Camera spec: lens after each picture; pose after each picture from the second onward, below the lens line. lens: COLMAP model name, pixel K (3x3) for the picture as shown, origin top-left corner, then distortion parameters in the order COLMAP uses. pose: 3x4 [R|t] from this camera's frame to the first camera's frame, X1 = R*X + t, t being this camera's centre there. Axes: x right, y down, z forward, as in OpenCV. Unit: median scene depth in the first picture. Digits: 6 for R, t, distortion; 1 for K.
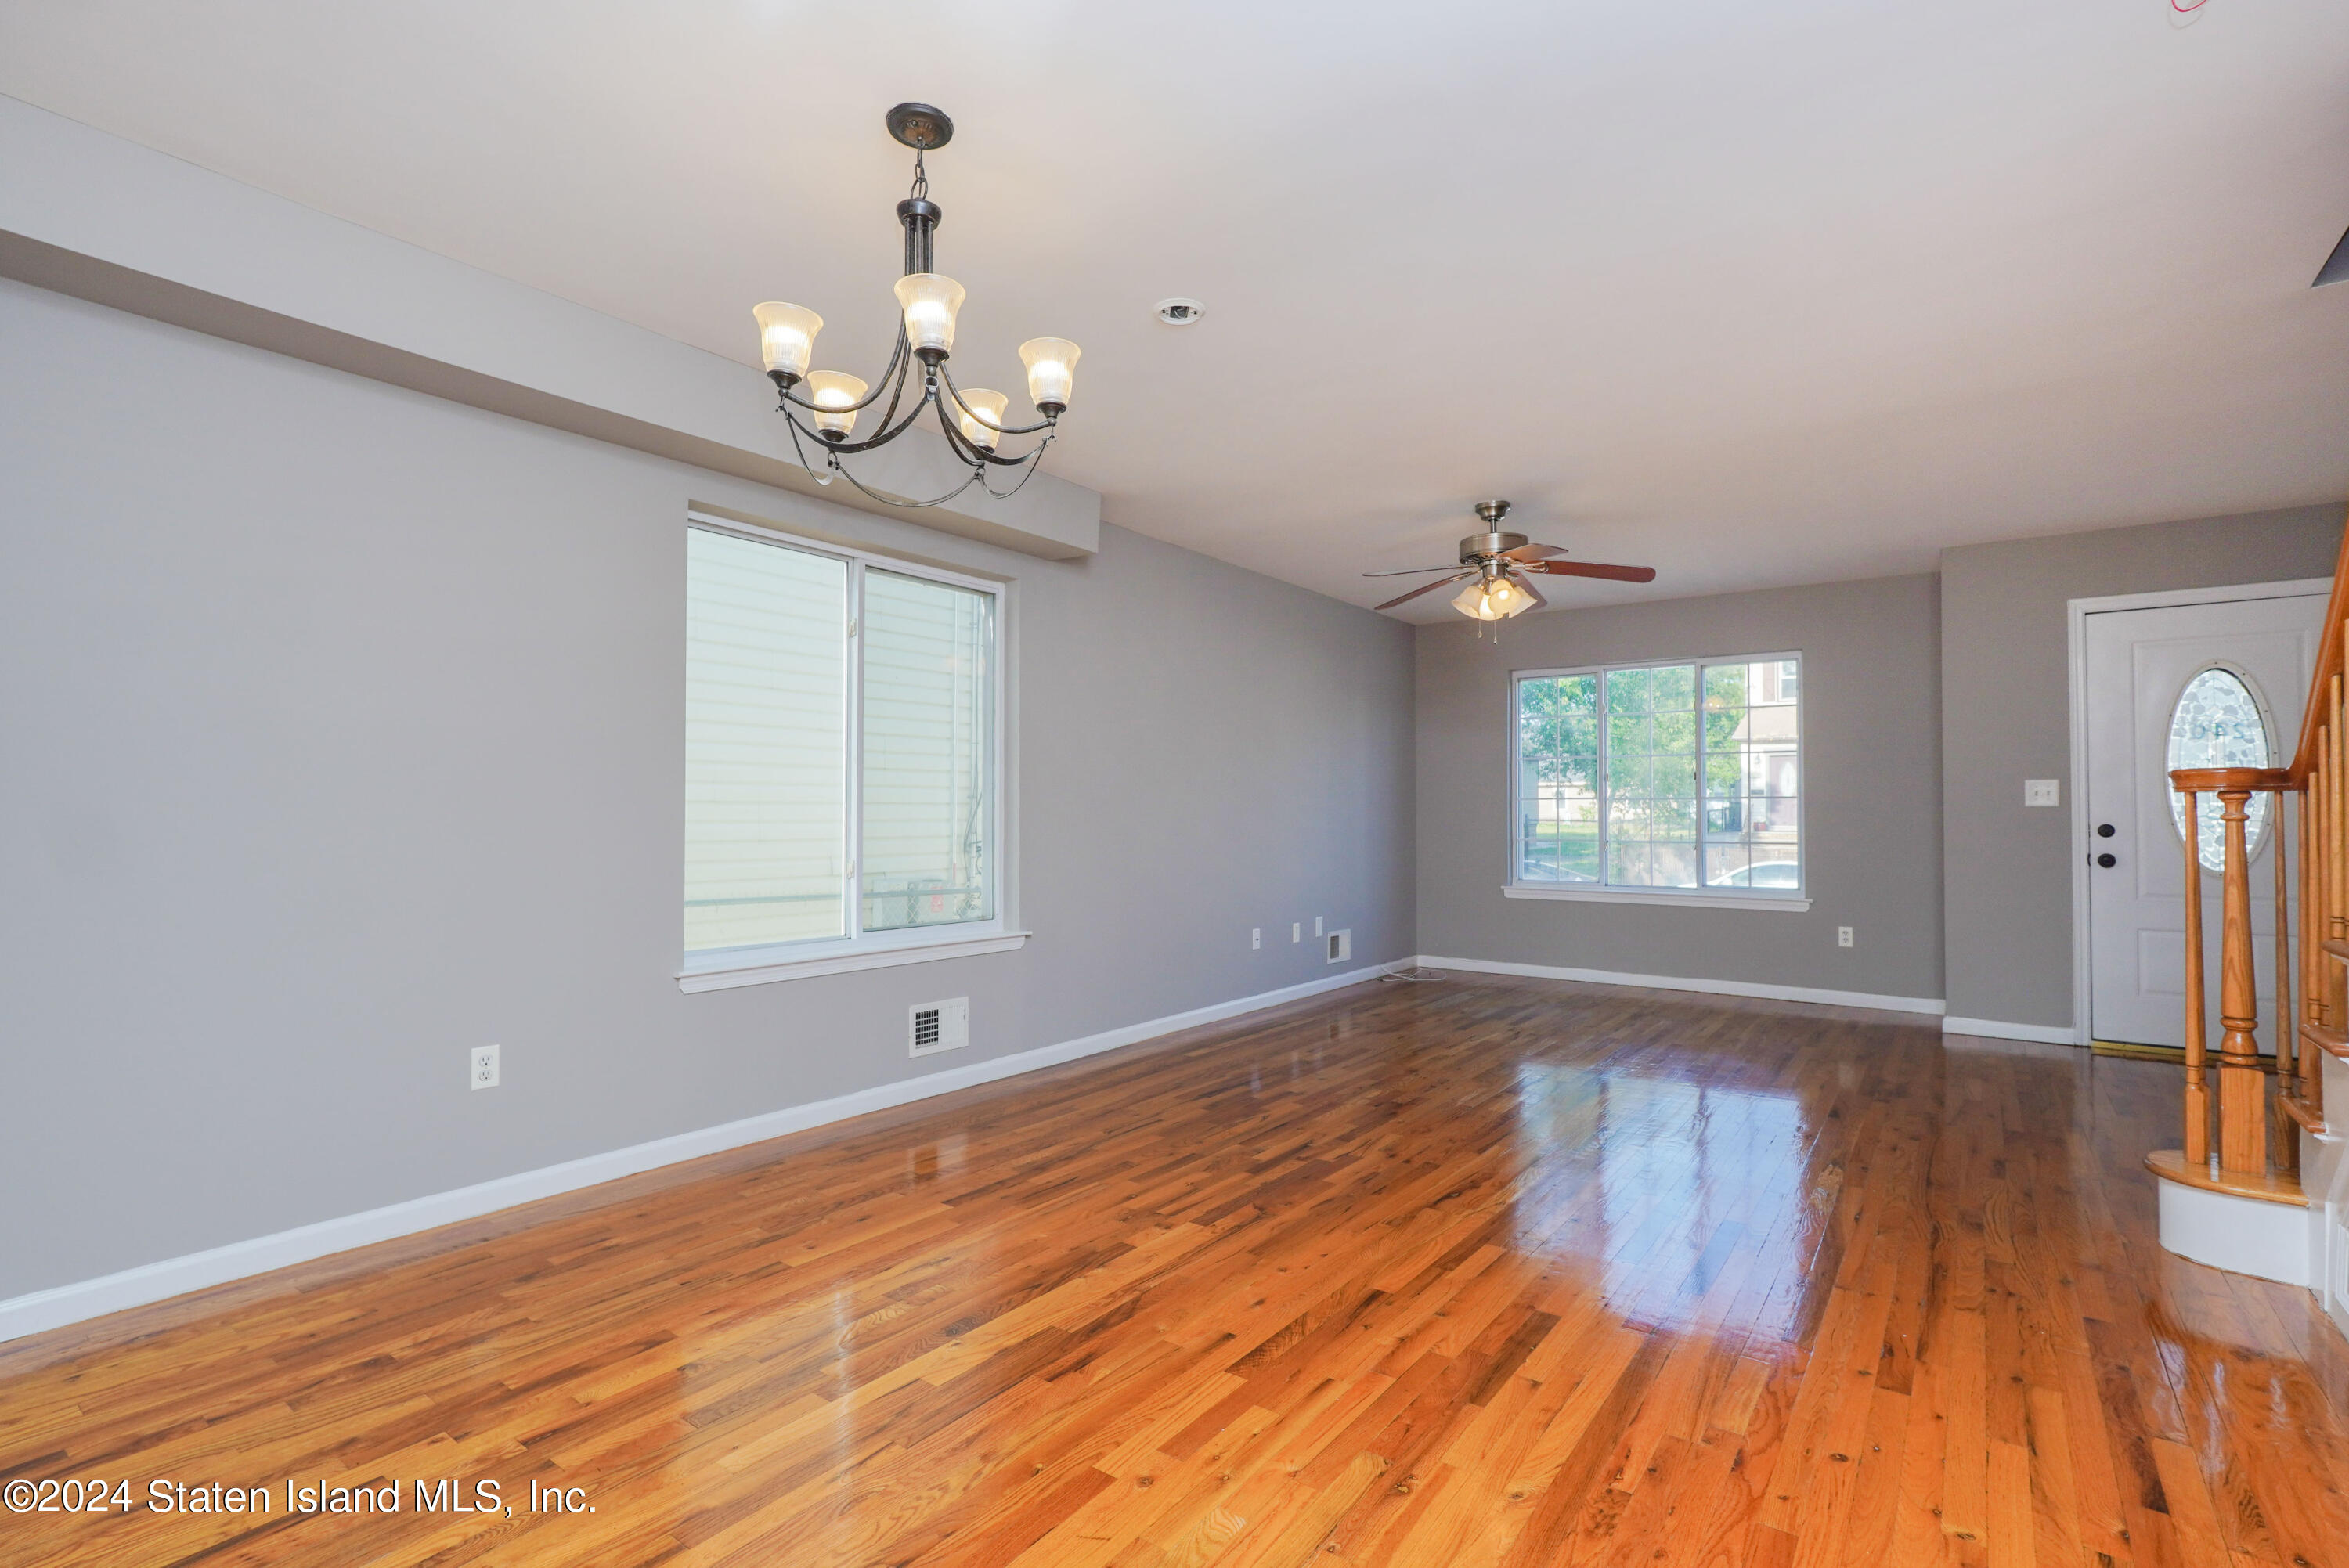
lens RADIAL K [[1081.7, 0, 1193.5], [0, 1081.7, 779.1], [0, 0, 1]] dist [-0.023642, 0.009754]
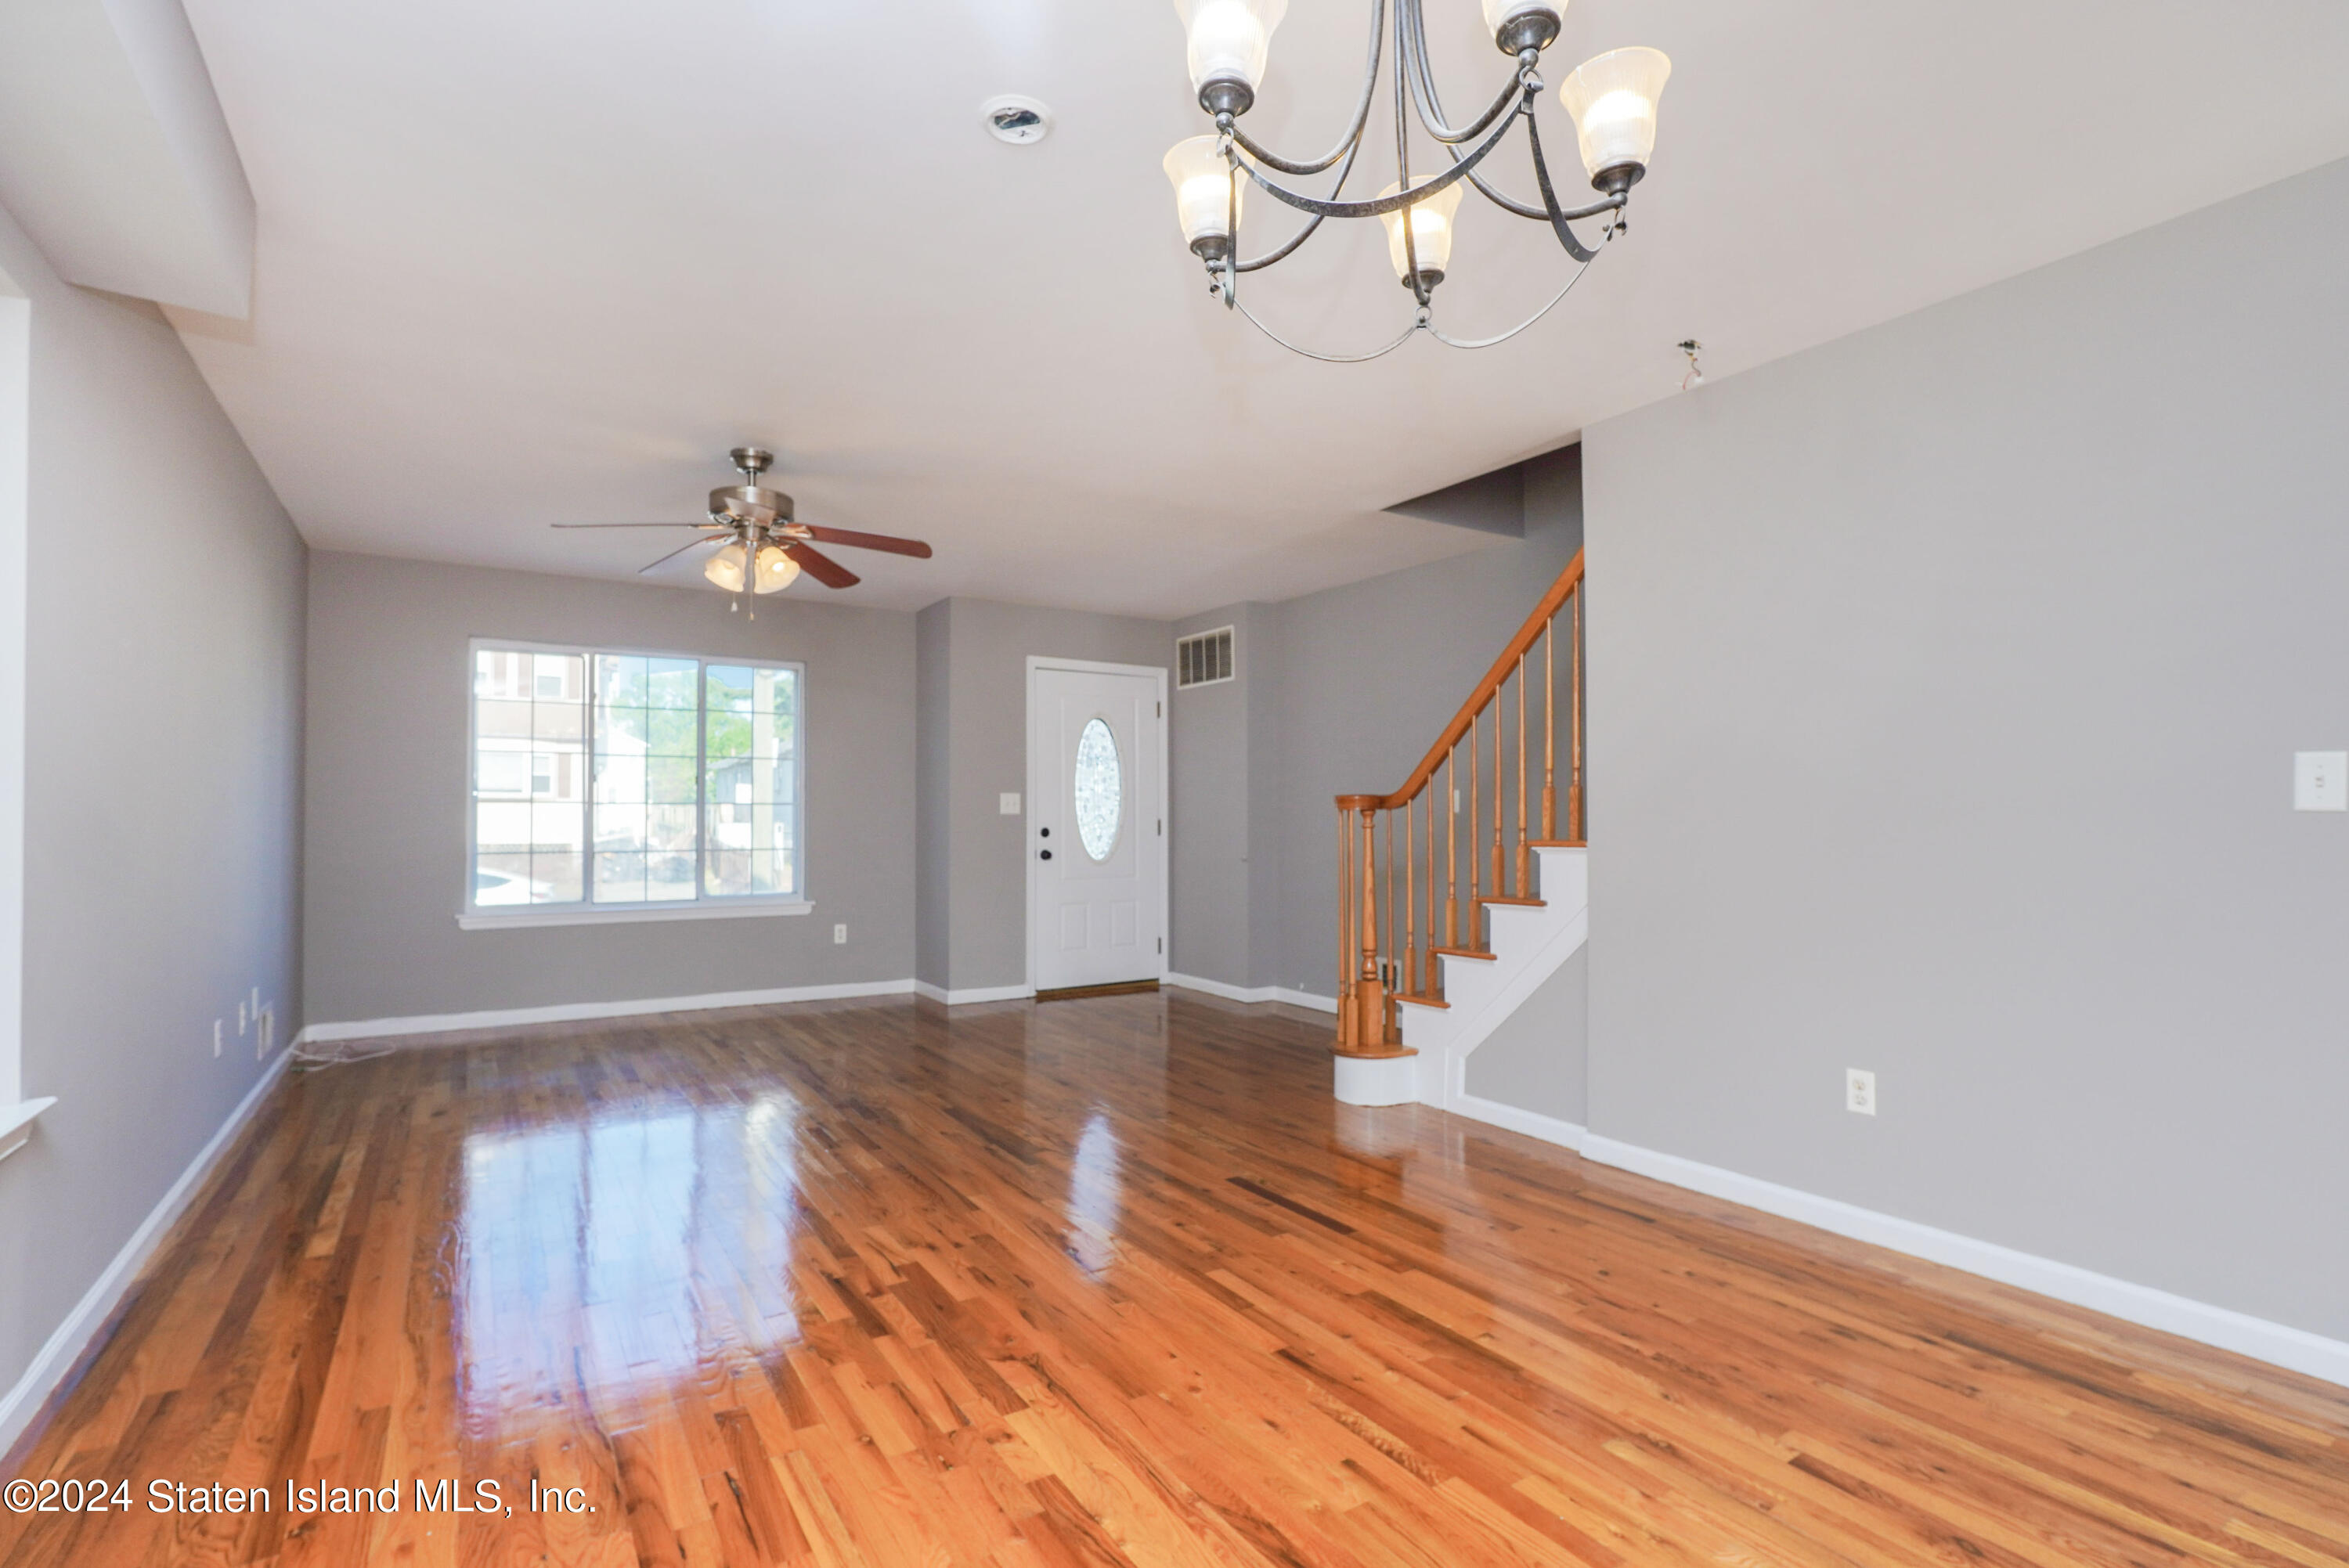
lens RADIAL K [[1081.7, 0, 1162.1], [0, 1081.7, 801.5], [0, 0, 1]] dist [-0.023642, 0.009754]
pose [[0.368330, 0.009133, 0.929650, -0.508835], [-0.030060, 0.999546, 0.002090, 0.003178], [-0.929209, -0.028715, 0.368437, 0.534828]]
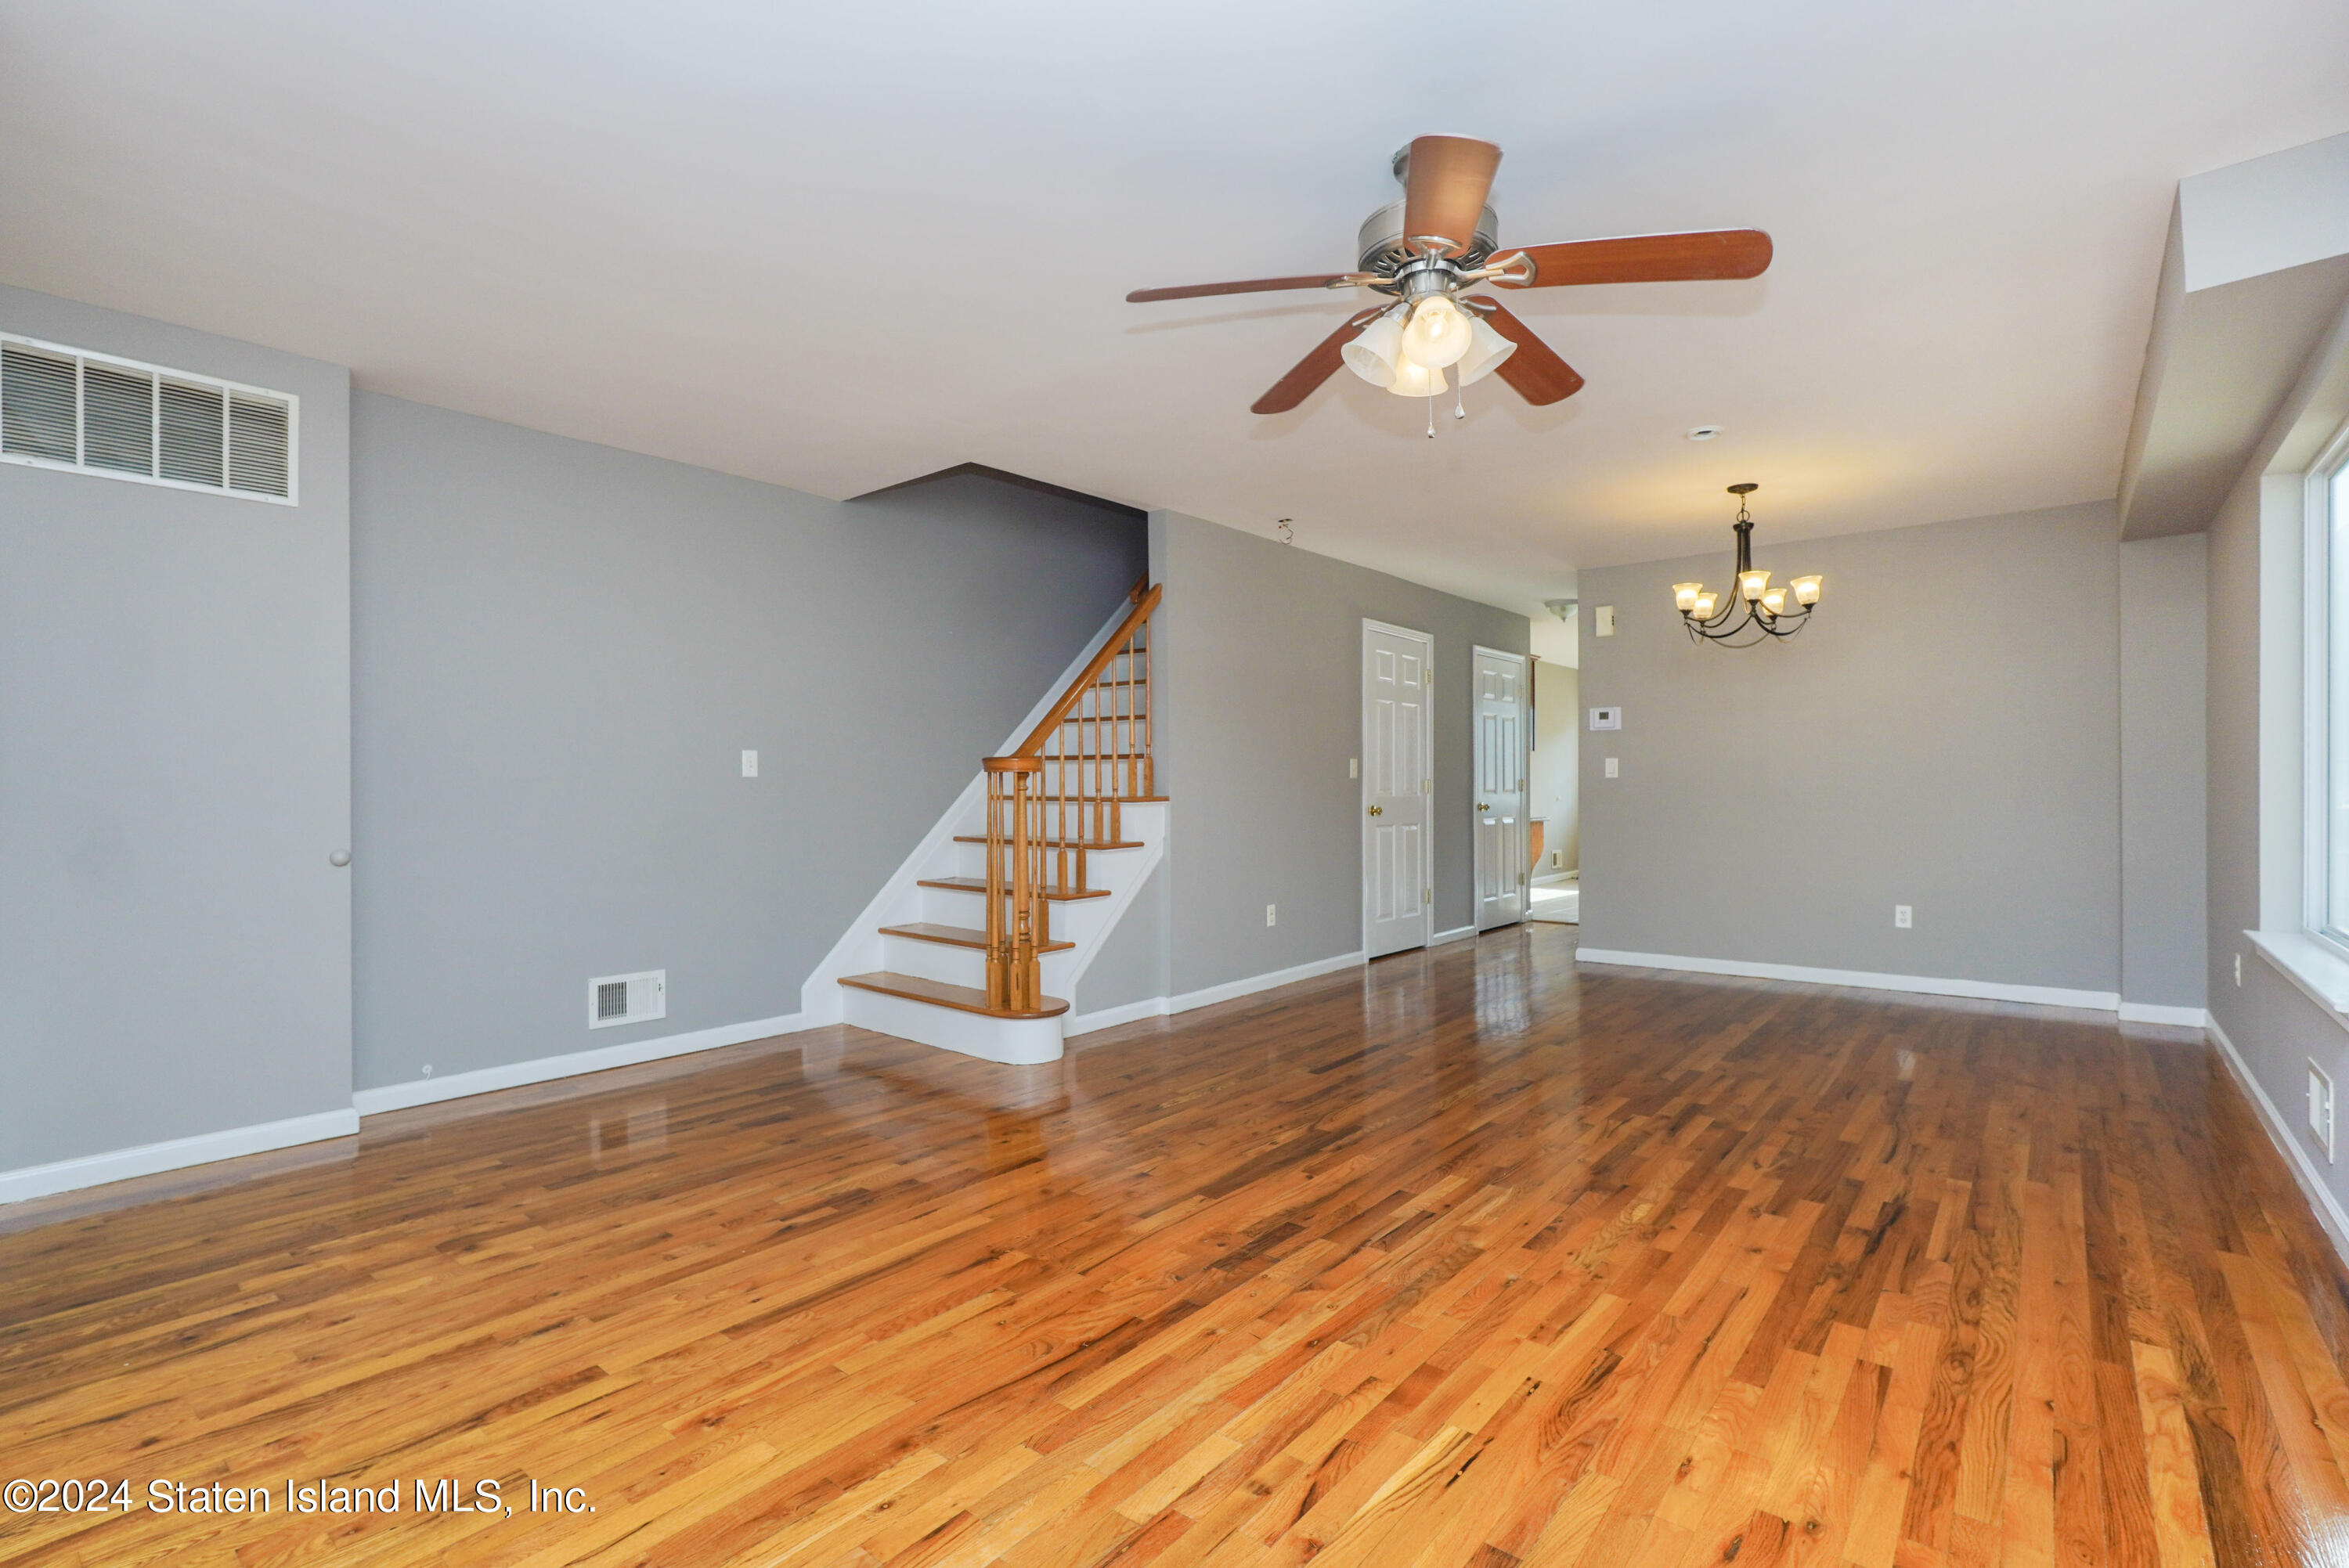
lens RADIAL K [[1081.7, 0, 1174.8], [0, 1081.7, 789.1], [0, 0, 1]] dist [-0.023642, 0.009754]
pose [[-0.997705, 0.003997, 0.067590, 0.484447], [0.001530, 0.999332, -0.036516, 0.072745], [-0.067691, -0.036329, -0.997045, 2.014468]]
